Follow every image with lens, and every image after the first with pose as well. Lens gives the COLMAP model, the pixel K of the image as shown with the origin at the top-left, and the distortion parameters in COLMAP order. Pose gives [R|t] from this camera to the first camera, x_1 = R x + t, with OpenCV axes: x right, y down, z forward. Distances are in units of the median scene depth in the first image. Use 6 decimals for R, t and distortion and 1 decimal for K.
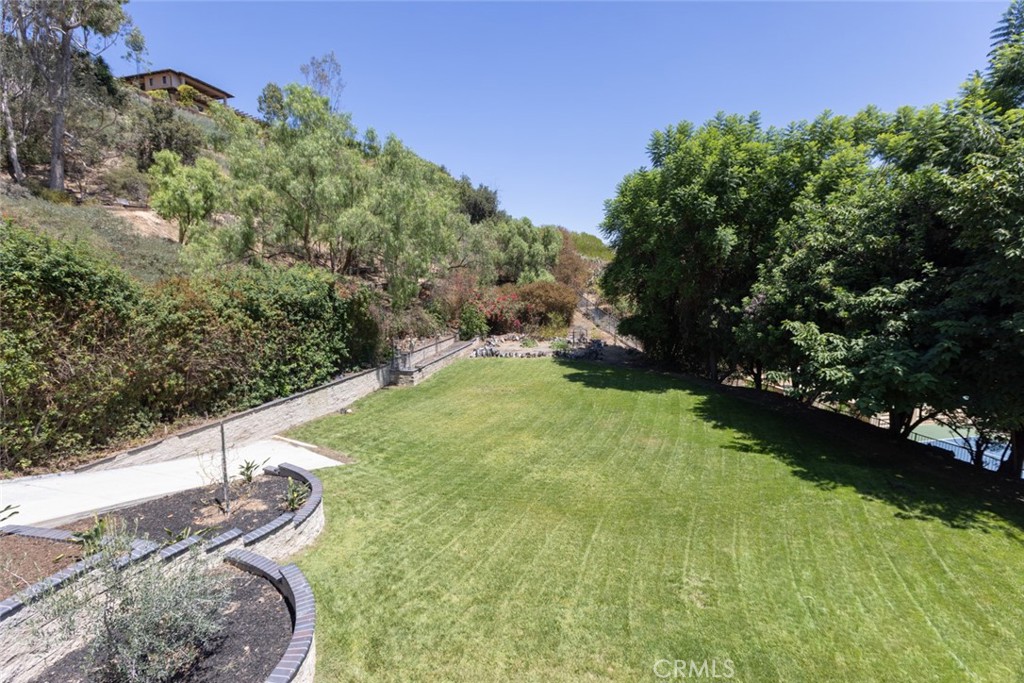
lens RADIAL K [[448.1, 0, 517.5], [0, 448.1, 338.7], [0, 0, 1]] dist [-0.001097, -0.000884]
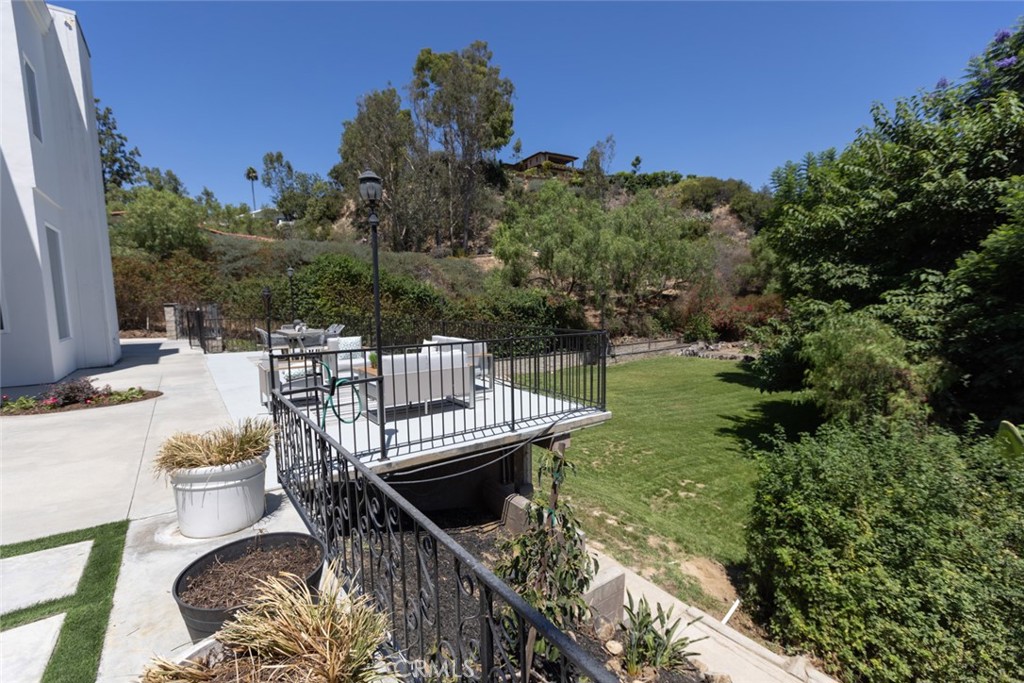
lens RADIAL K [[448.1, 0, 519.6], [0, 448.1, 336.8], [0, 0, 1]] dist [-0.001097, -0.000884]
pose [[0.729154, 0.060037, -0.681711, 0.544098], [-0.077328, 0.996993, 0.005094, 0.022297], [0.679966, 0.049001, 0.731604, -0.258617]]
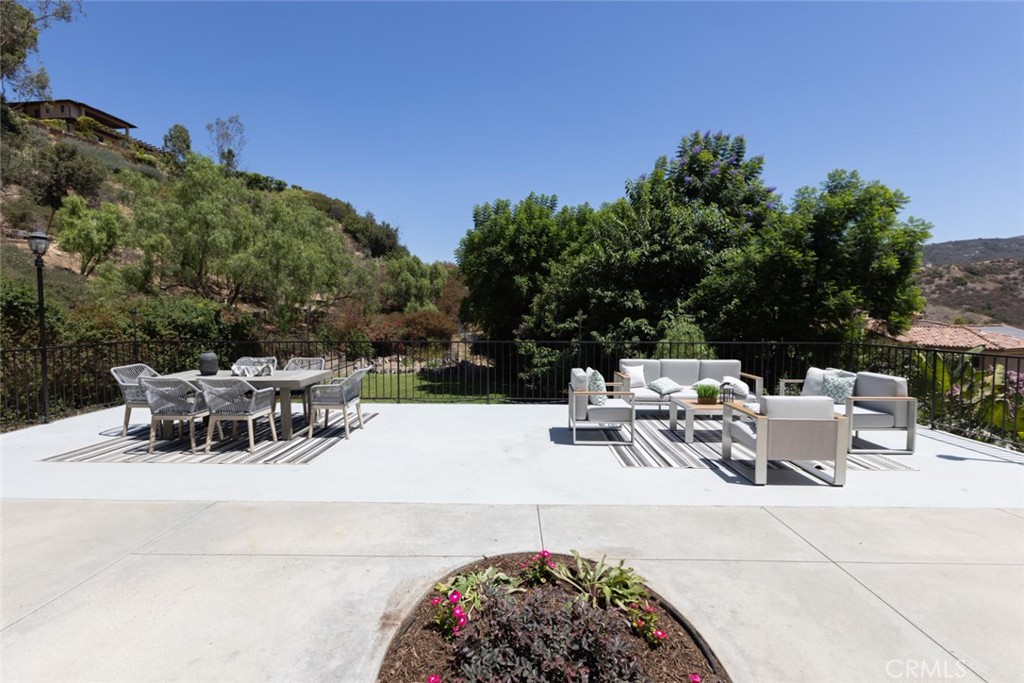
lens RADIAL K [[448.1, 0, 513.0], [0, 448.1, 332.9], [0, 0, 1]] dist [-0.001097, -0.000884]
pose [[0.987706, 0.007329, 0.156151, 0.171687], [0.004546, 0.997132, -0.075551, 0.031699], [-0.156256, 0.075332, 0.984840, -0.308256]]
